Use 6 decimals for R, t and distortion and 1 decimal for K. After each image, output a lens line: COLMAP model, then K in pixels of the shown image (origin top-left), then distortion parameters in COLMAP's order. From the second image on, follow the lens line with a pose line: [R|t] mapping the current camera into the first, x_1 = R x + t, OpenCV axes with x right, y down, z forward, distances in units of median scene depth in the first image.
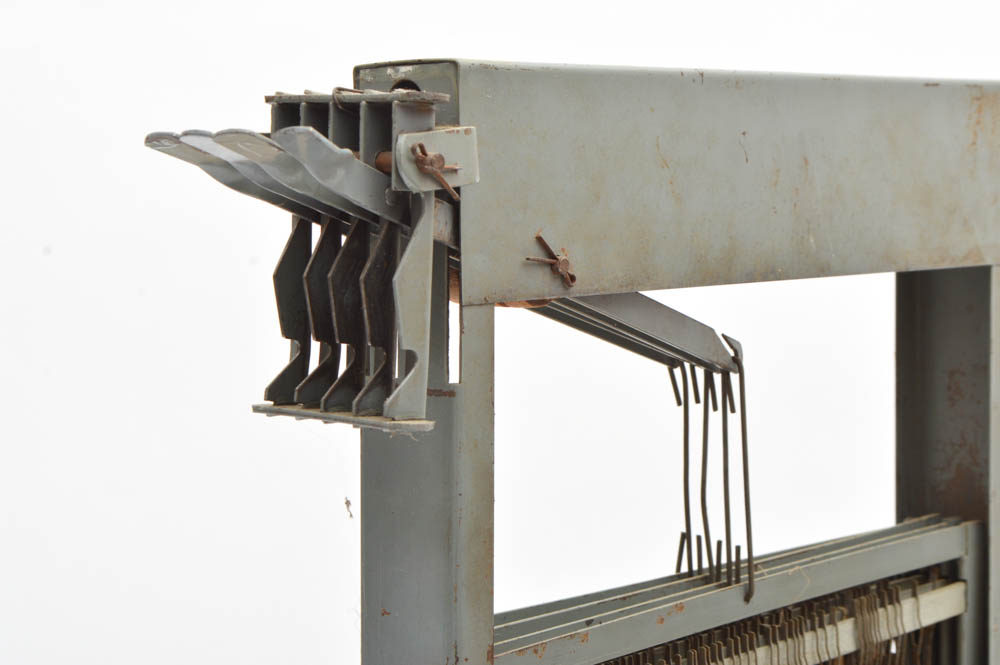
lens RADIAL K [[2174.6, 0, 500.0], [0, 2174.6, 332.5], [0, 0, 1]] dist [0.016350, -0.210646]
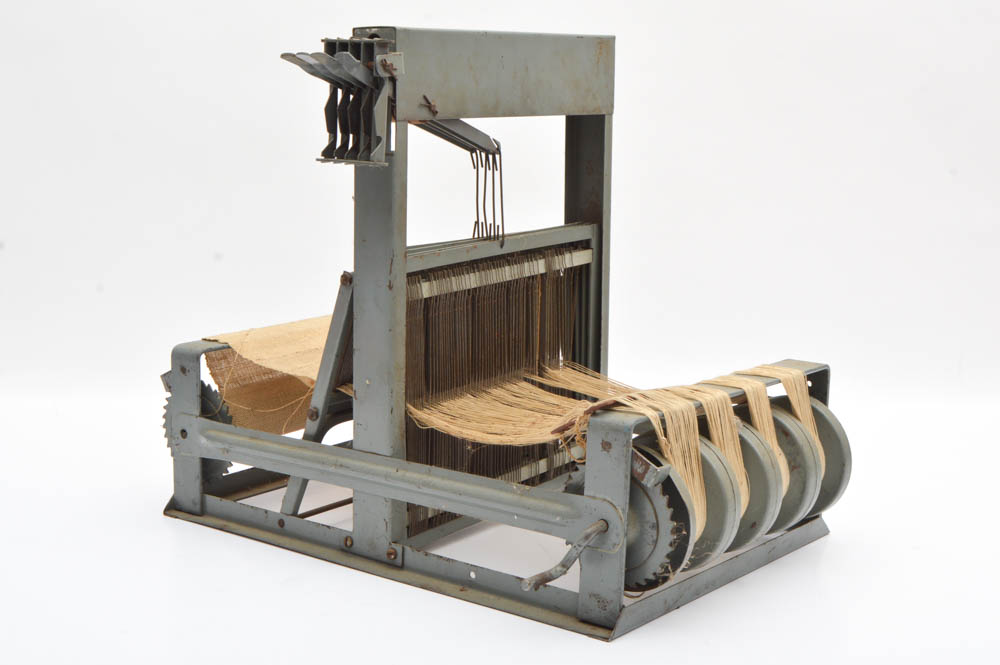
lens RADIAL K [[1512.4, 0, 500.0], [0, 1512.4, 332.5], [0, 0, 1]] dist [-0.014660, -0.016640]
pose [[0.993215, -0.002181, 0.116274, -0.101800], [-0.008739, 0.995598, 0.093319, 0.067801], [-0.115965, -0.093702, 0.988824, -0.817218]]
